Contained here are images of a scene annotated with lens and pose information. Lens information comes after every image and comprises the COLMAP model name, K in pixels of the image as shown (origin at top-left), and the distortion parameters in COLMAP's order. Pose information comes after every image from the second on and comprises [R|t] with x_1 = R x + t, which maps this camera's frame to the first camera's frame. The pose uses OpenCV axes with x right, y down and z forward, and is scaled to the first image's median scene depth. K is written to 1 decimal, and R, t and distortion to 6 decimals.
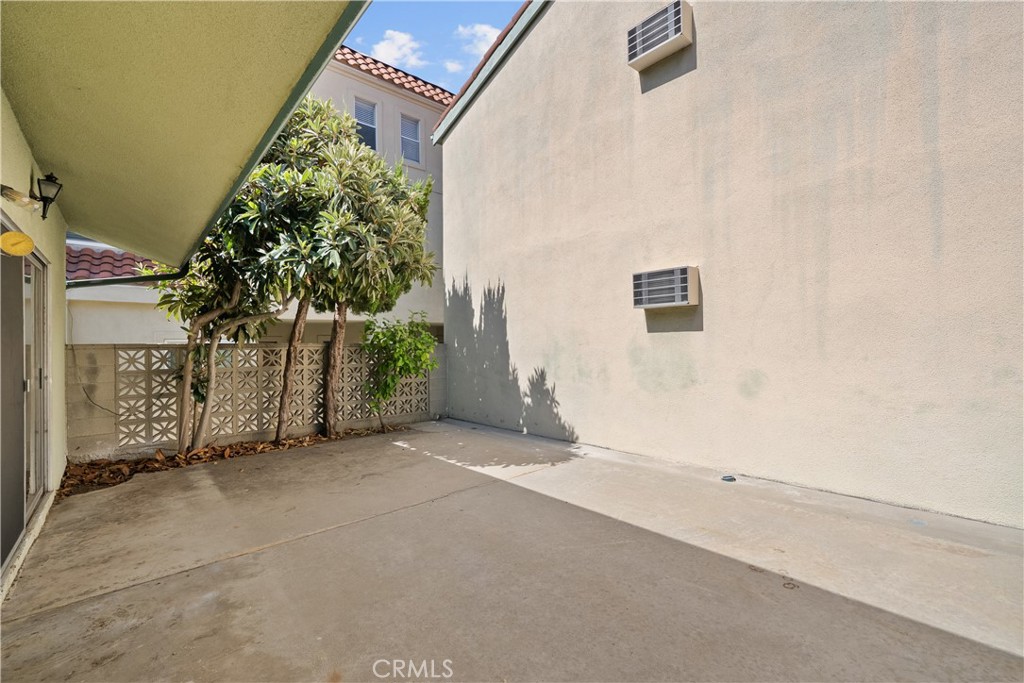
lens RADIAL K [[424.2, 0, 511.6], [0, 424.2, 341.2], [0, 0, 1]] dist [0.001023, 0.000021]
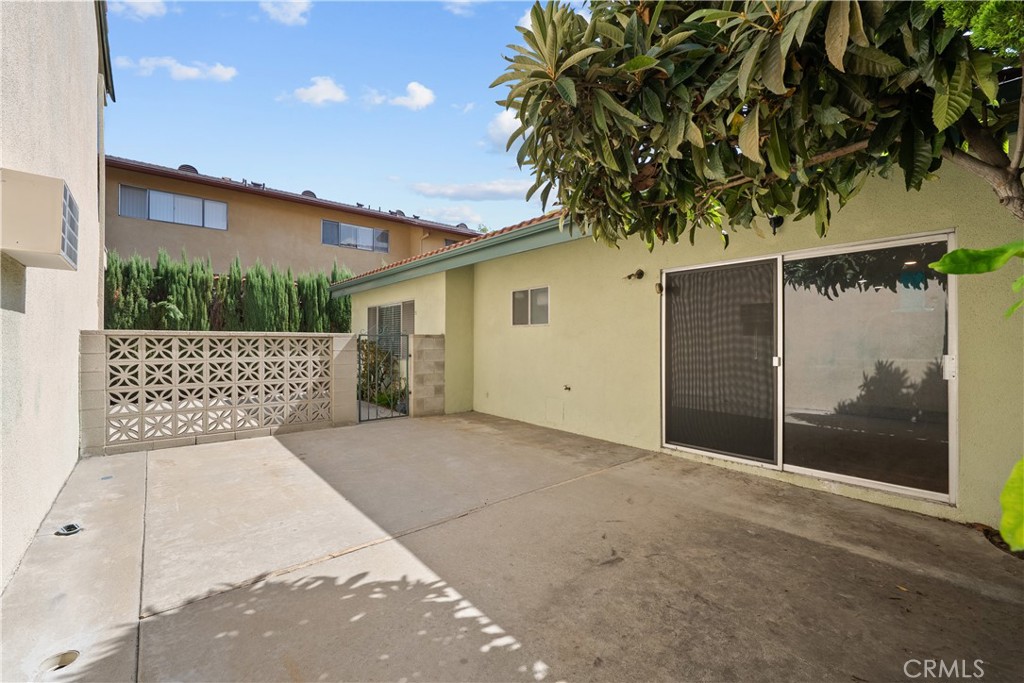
lens RADIAL K [[424.2, 0, 512.6], [0, 424.2, 340.6], [0, 0, 1]] dist [0.001023, 0.000021]
pose [[-0.999640, 0.012396, 0.023788, -0.254537], [0.012167, 0.999878, -0.009750, 0.030894], [-0.023906, -0.009457, -0.999669, 1.816787]]
